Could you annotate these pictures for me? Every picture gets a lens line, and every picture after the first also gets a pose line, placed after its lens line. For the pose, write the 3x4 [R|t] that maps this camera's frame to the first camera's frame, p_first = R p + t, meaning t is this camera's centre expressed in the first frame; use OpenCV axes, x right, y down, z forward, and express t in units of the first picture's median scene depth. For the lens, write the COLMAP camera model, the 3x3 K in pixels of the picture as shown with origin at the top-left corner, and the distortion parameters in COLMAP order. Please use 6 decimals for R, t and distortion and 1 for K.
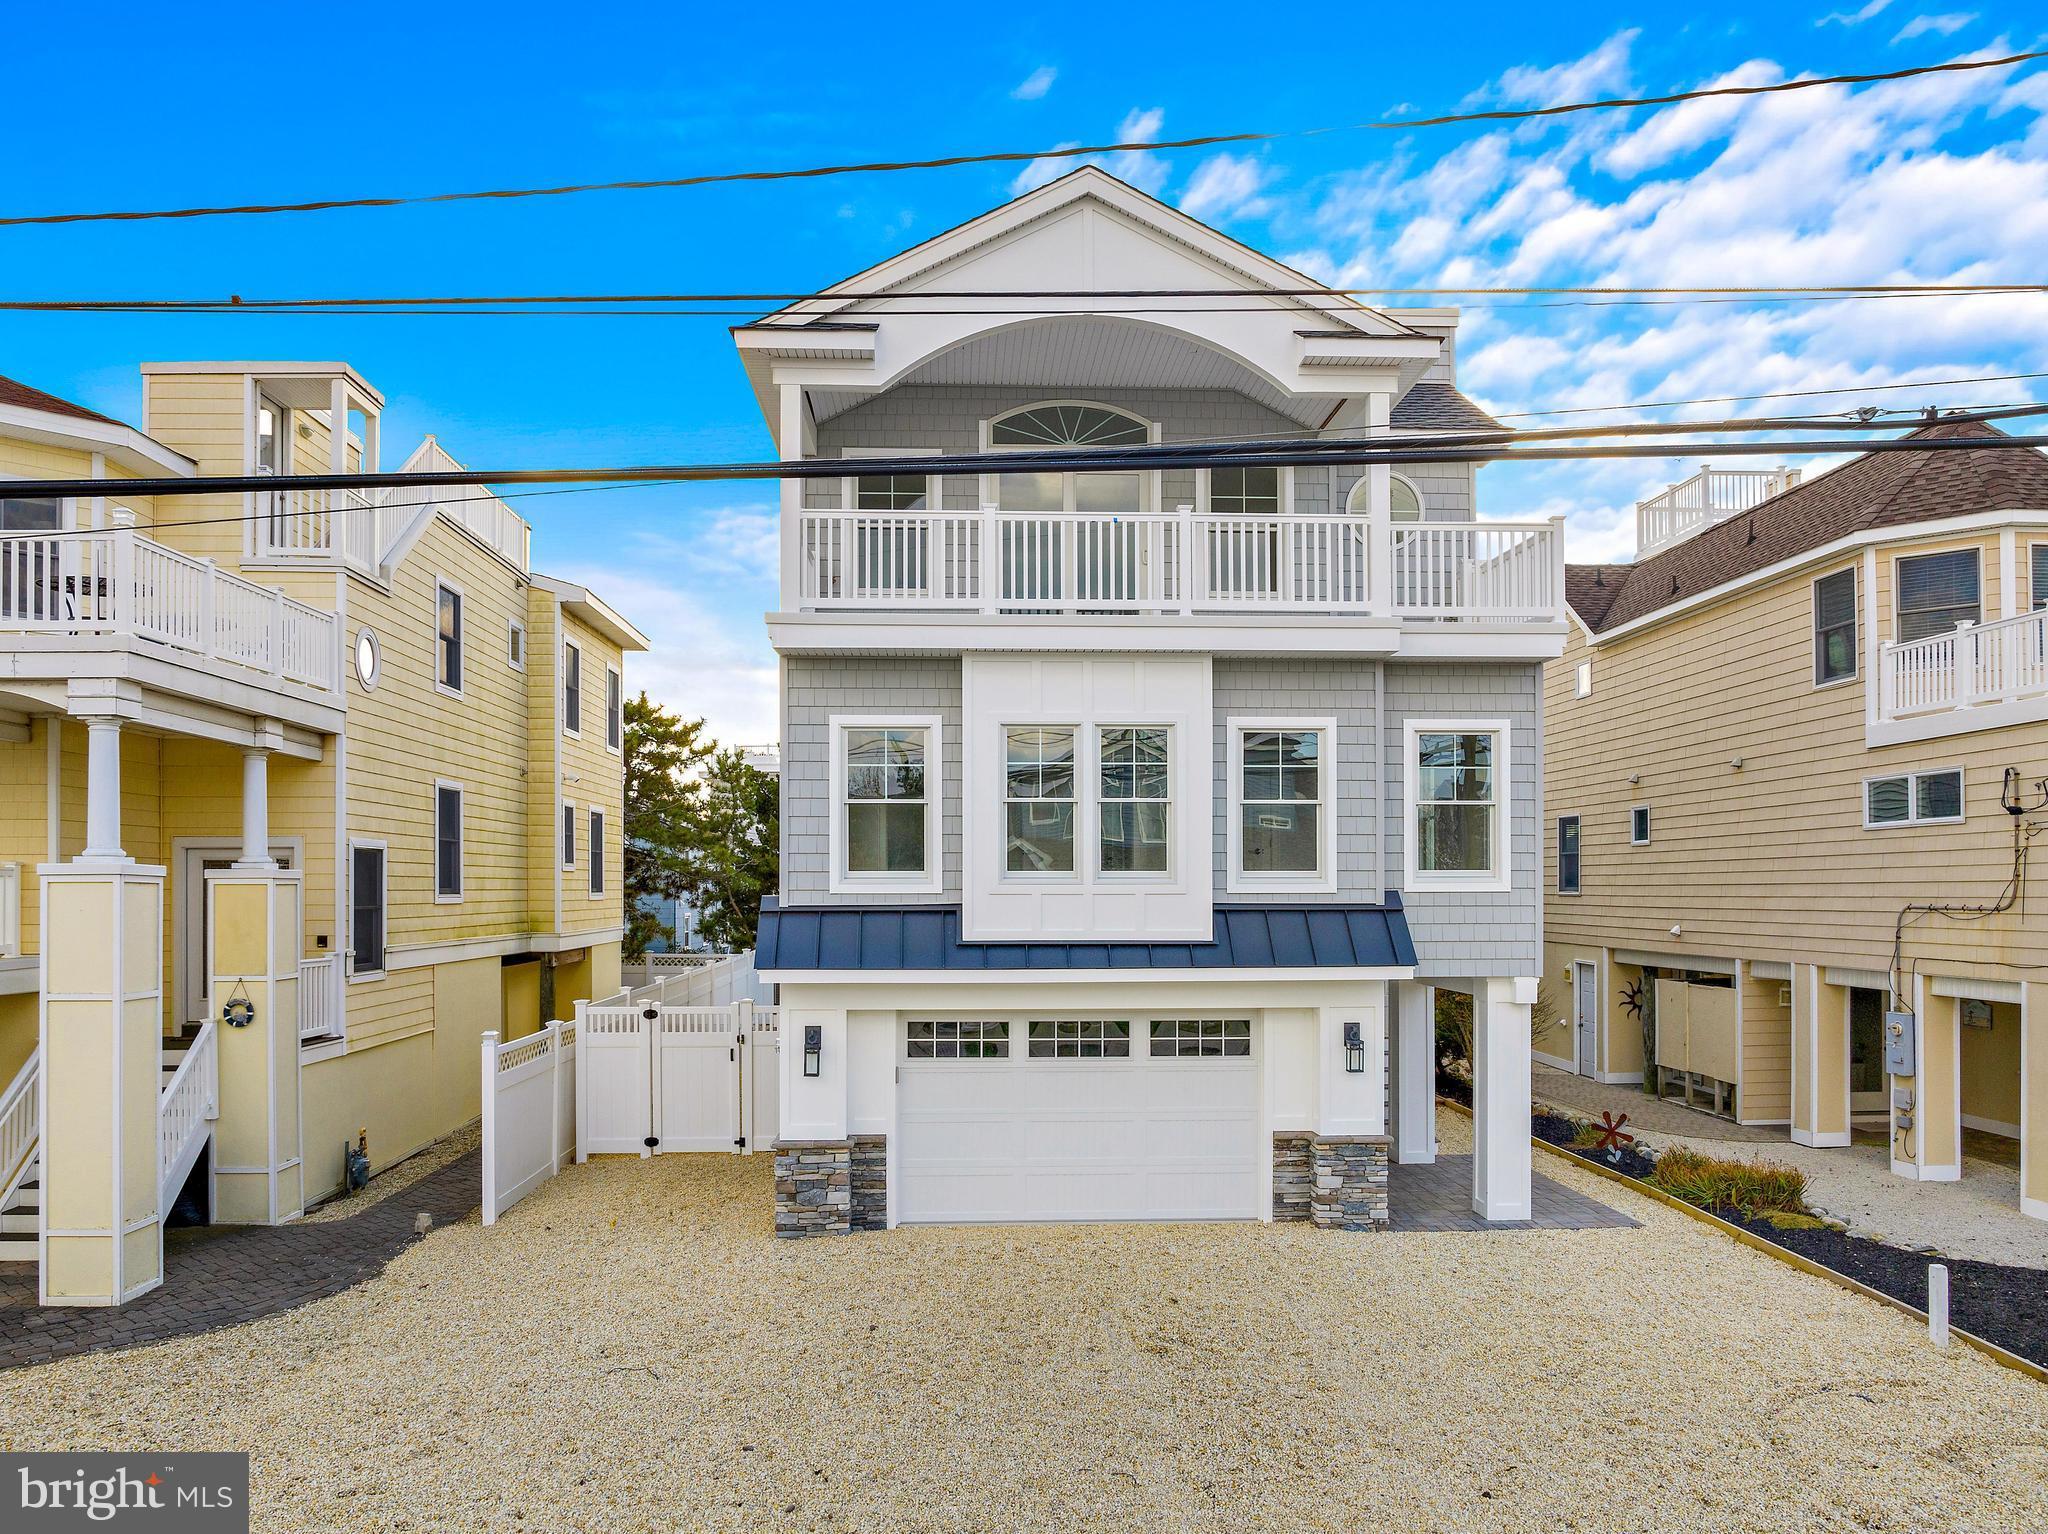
lens RADIAL K [[1476.8, 0, 1024.0], [0, 1476.8, 767.0], [0, 0, 1]] dist [-0.037638, 0.006016]
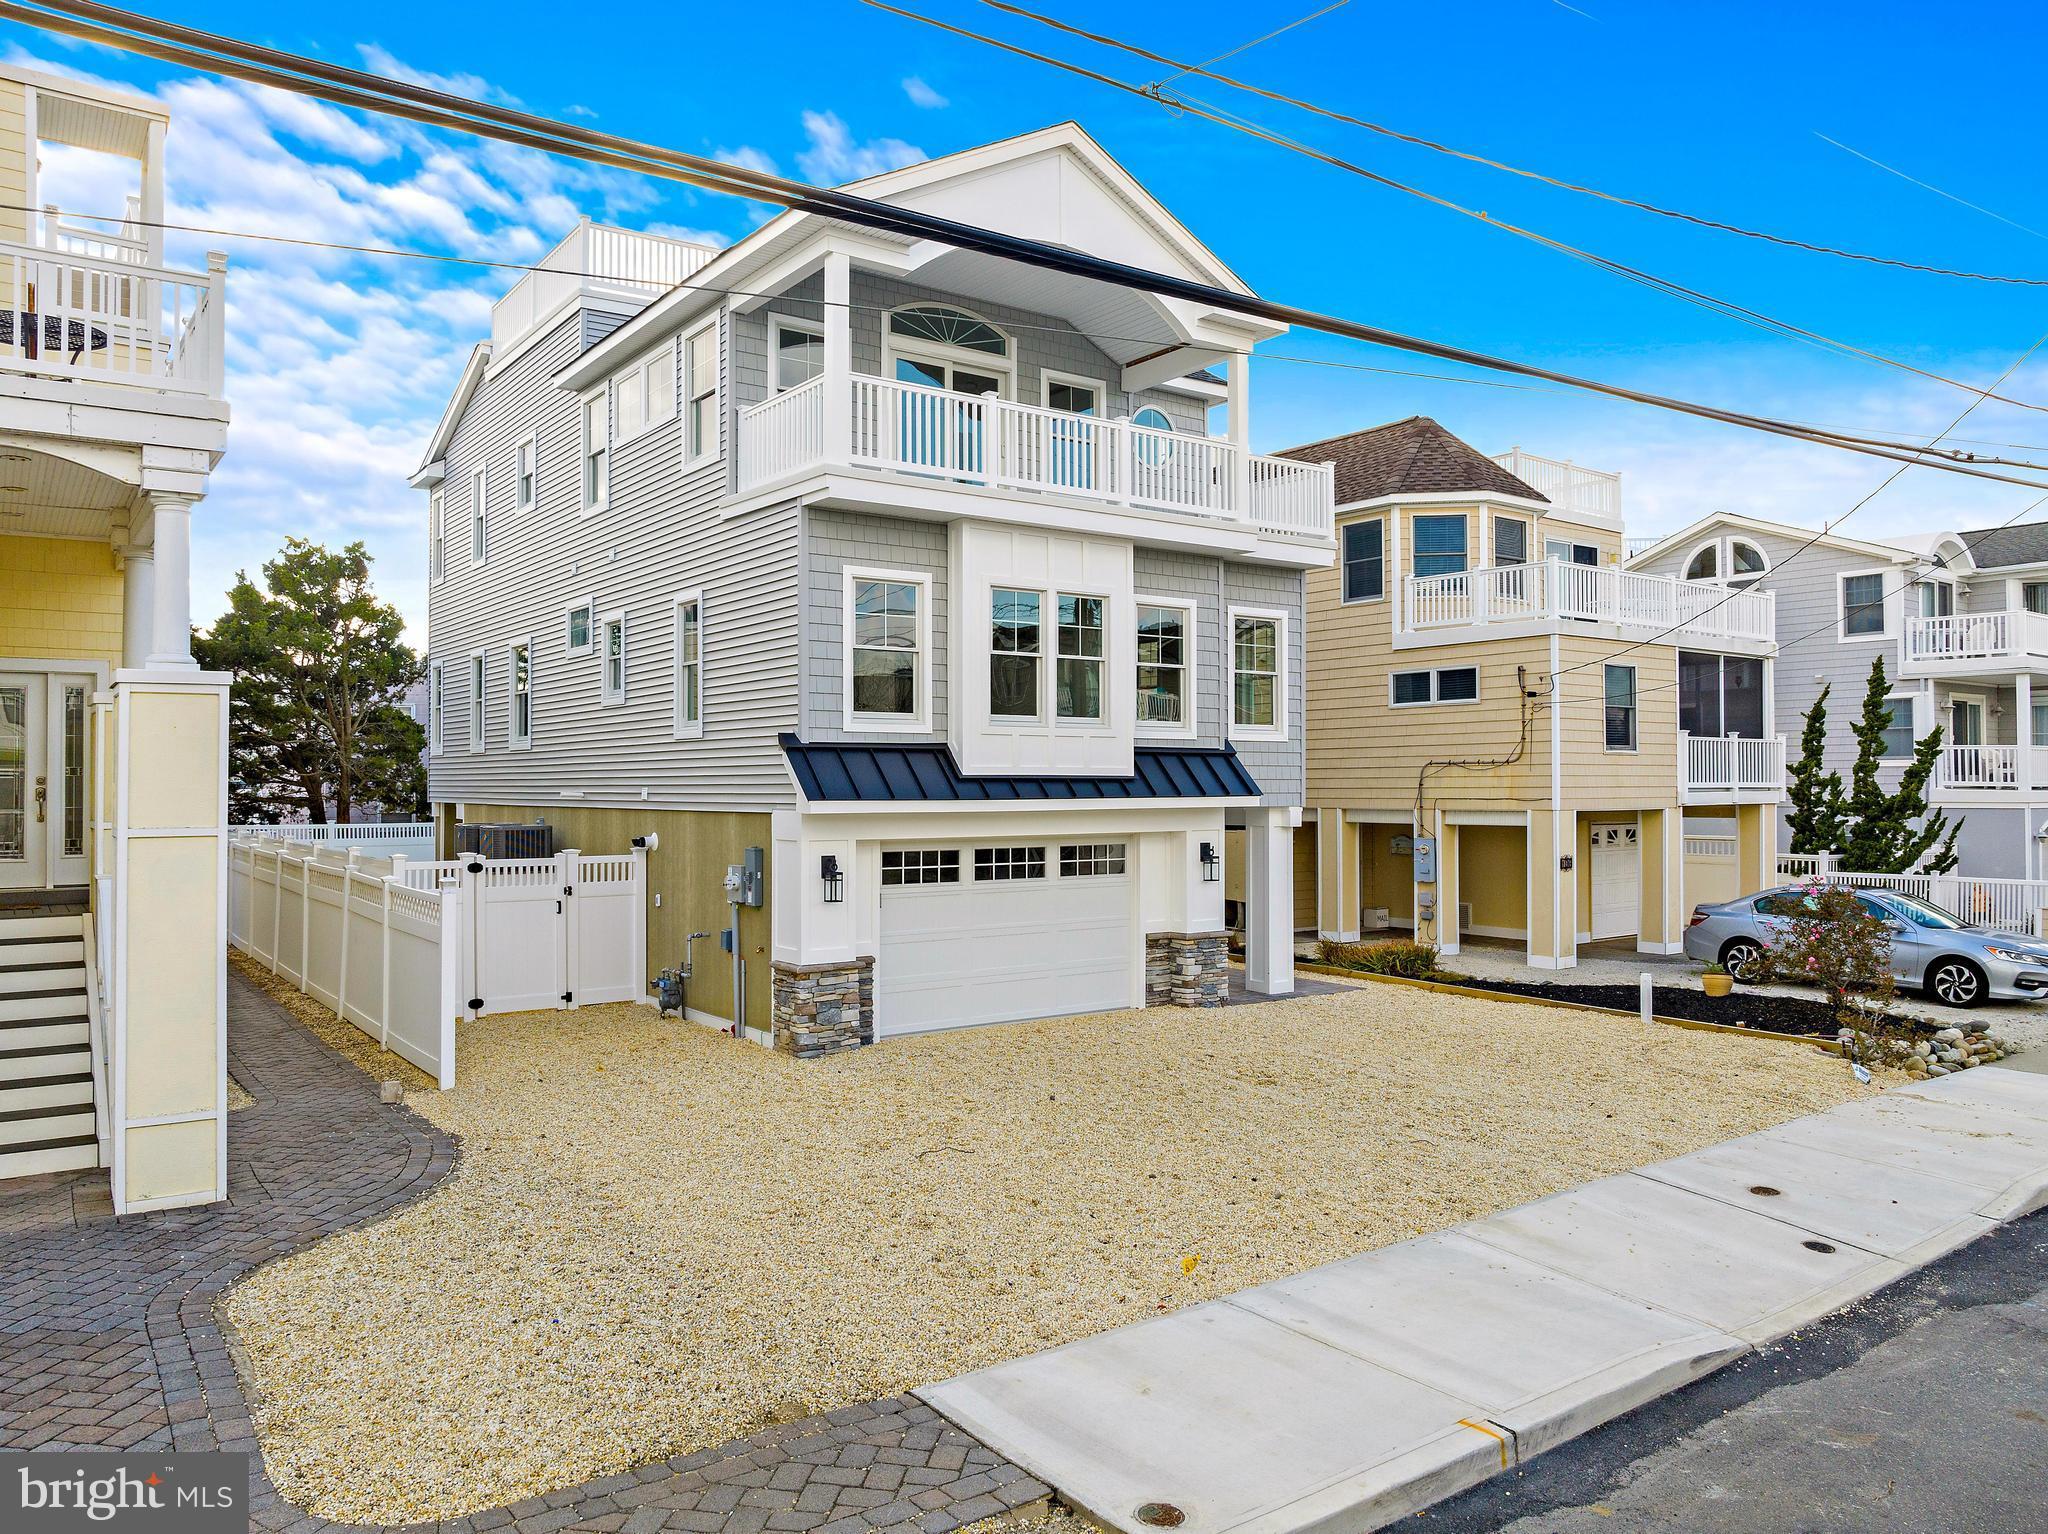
lens RADIAL K [[1446.4, 0, 999.8], [0, 1446.4, 660.3], [0, 0, 1]] dist [-0.005990, -0.043268]
pose [[0.838633, 0.046341, 0.542723, -0.600090], [-0.042994, 0.998897, -0.018855, 0.048357], [-0.542998, -0.007521, 0.839700, 0.057575]]
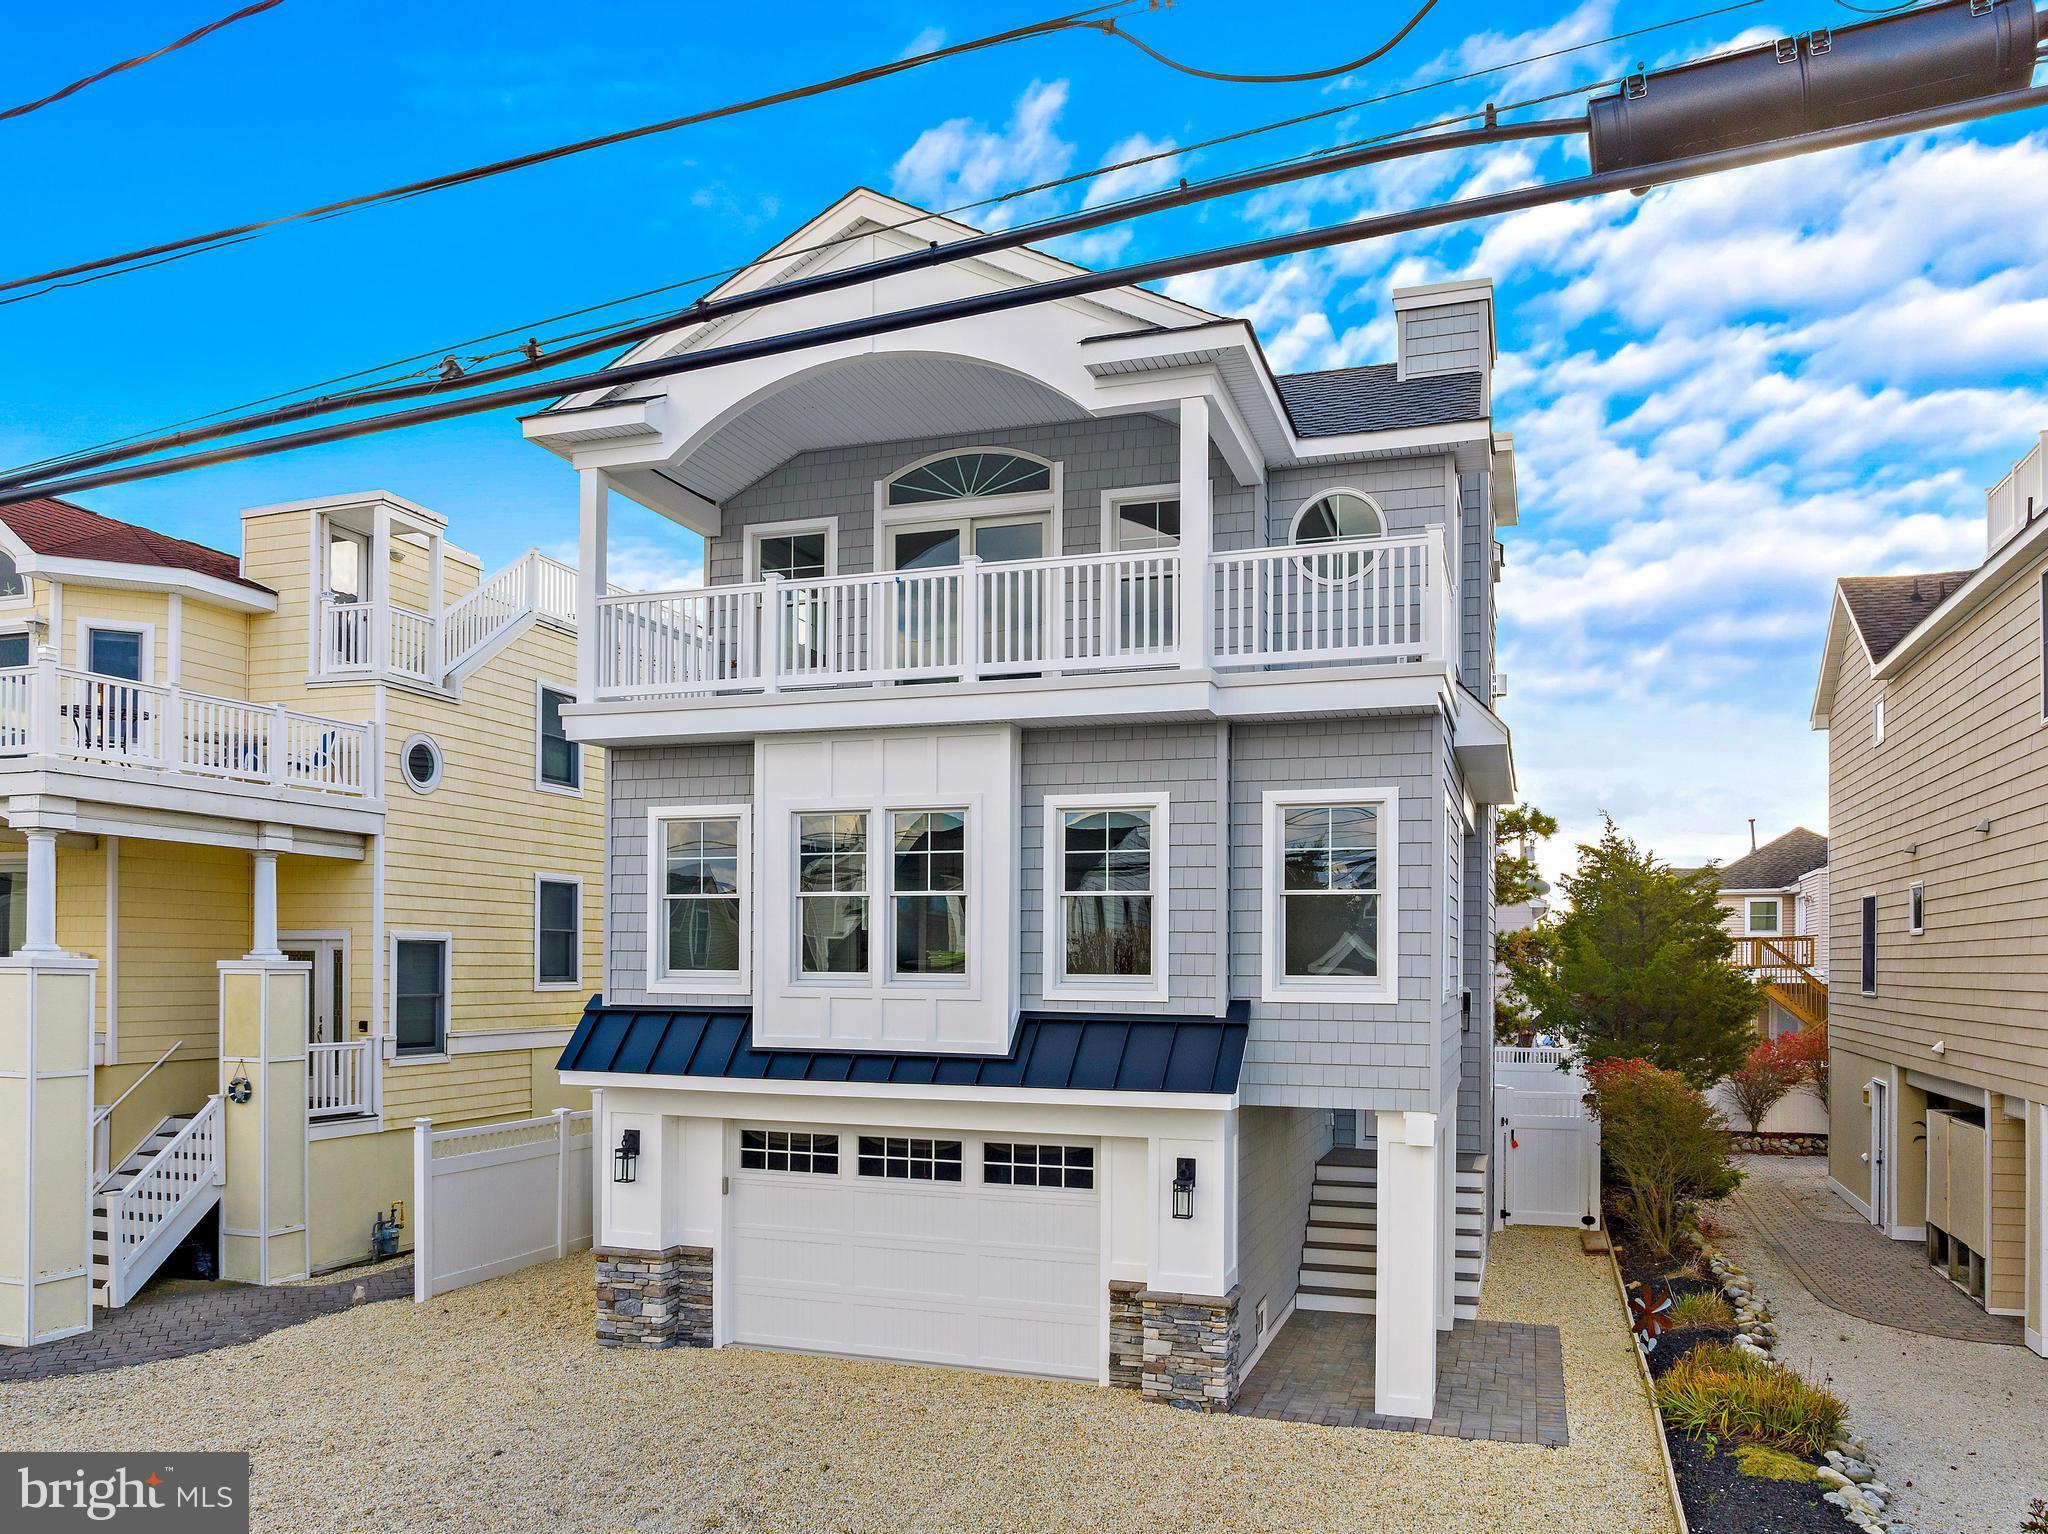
lens RADIAL K [[1495.4, 0, 1021.5], [0, 1495.4, 847.0], [0, 0, 1]] dist [-0.039706, 0.004458]
pose [[0.931448, -0.019231, -0.363366, 0.442888], [0.020697, 0.999786, 0.000143, -0.004346], [0.363285, -0.007654, 0.931647, 0.180988]]
